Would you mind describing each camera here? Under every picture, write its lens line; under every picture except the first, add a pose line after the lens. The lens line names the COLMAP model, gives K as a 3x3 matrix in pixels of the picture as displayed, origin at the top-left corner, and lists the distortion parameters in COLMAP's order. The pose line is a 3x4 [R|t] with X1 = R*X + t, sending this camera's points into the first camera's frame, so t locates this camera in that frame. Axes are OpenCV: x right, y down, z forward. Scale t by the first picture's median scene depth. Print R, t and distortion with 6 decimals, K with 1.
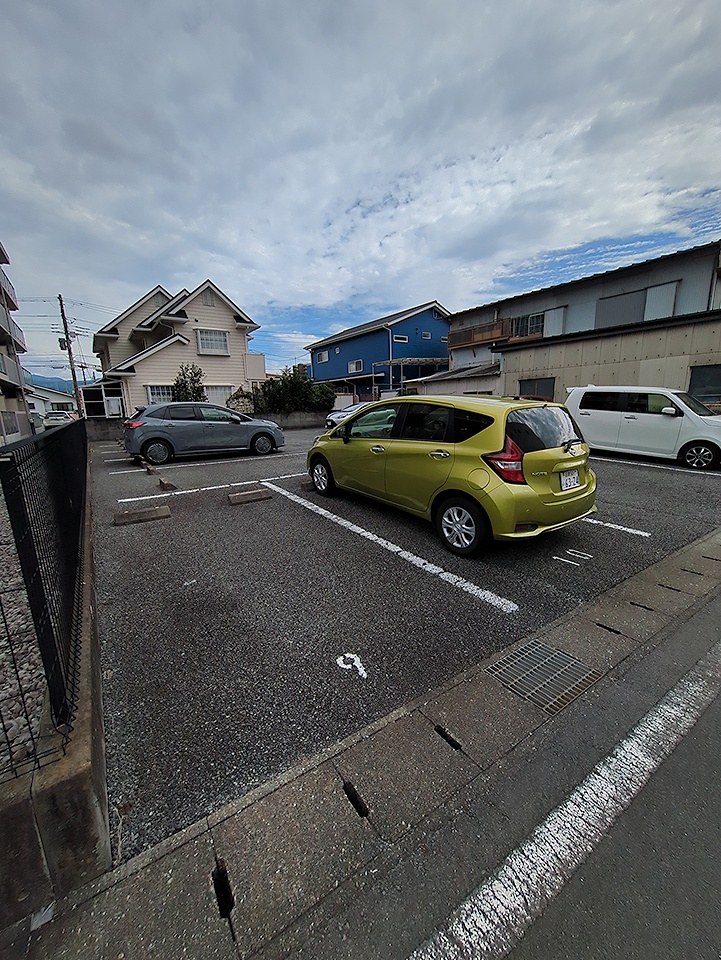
lens RADIAL K [[378.3, 0, 359.0], [0, 378.3, 482.5], [0, 0, 1]] dist [-0.000772, 0.000278]
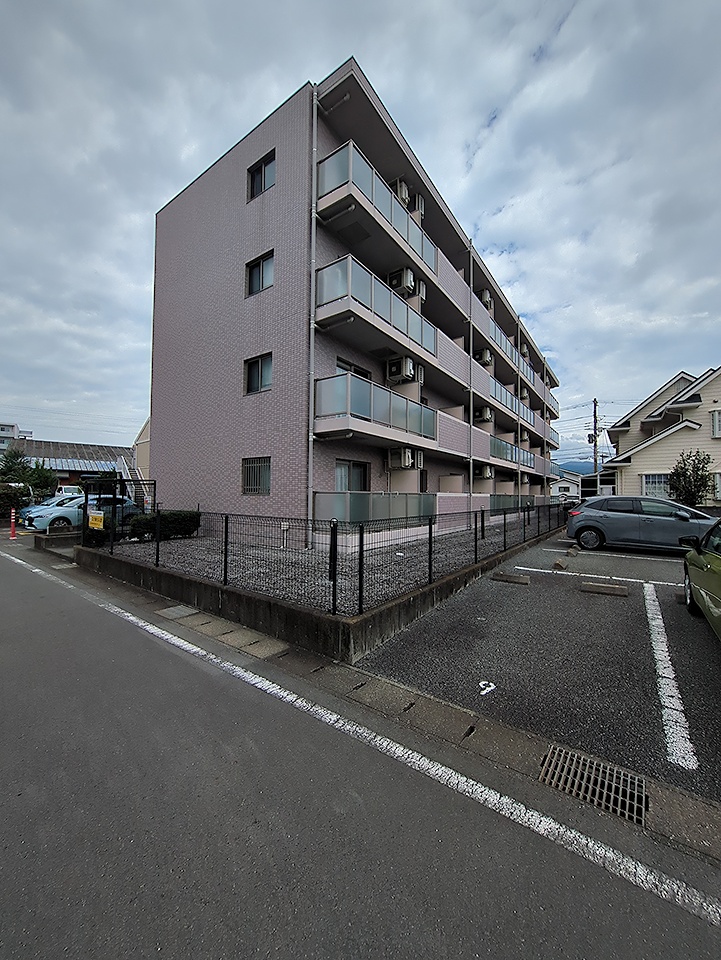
lens RADIAL K [[378.3, 0, 359.0], [0, 378.3, 482.5], [0, 0, 1]] dist [-0.000772, 0.000278]
pose [[0.334900, 0.004516, -0.942243, 0.139178], [-0.207314, 0.975838, -0.069008, -0.011328], [0.919164, 0.218451, 0.327744, -0.014117]]
